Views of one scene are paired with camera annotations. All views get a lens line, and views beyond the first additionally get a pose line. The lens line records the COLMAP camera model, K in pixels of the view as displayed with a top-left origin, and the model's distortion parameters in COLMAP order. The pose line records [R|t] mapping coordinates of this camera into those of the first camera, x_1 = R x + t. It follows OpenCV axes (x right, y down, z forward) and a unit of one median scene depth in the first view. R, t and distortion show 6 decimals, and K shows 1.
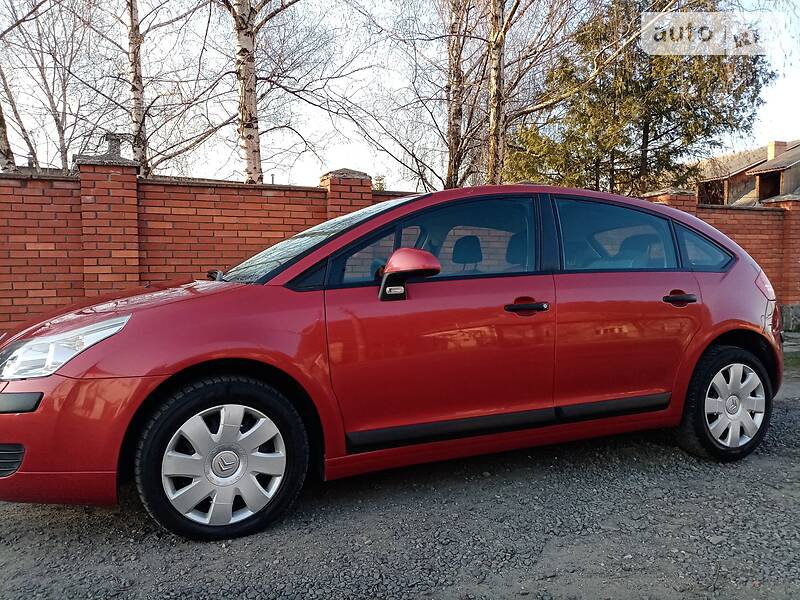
lens RADIAL K [[625.9, 0, 400.0], [0, 625.9, 300.0], [0, 0, 1]] dist [0.003320, 0.000317]
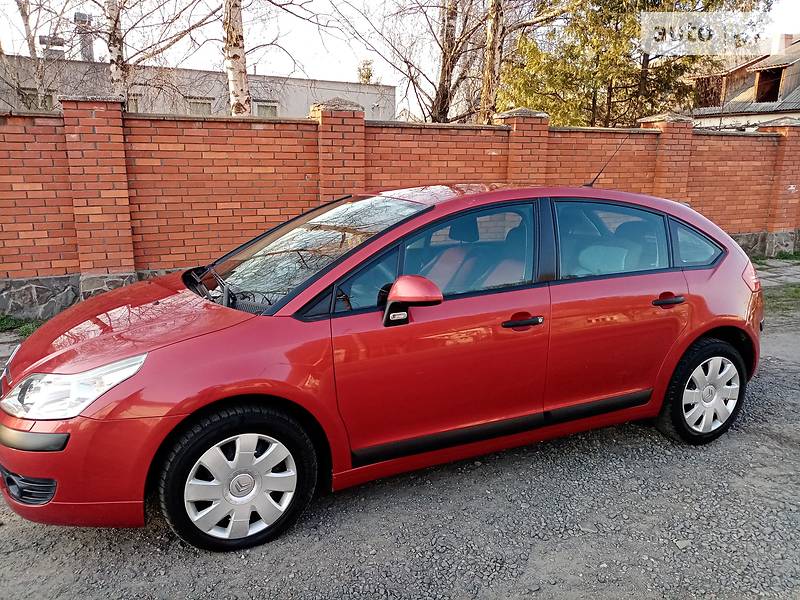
lens RADIAL K [[626.3, 0, 399.9], [0, 626.3, 296.9], [0, 0, 1]] dist [-0.002374, 0.005532]
pose [[0.999662, 0.010721, 0.023704, -0.024452], [-0.014609, 0.985249, 0.170503, -0.180400], [-0.021526, -0.170792, 0.985072, -0.014217]]
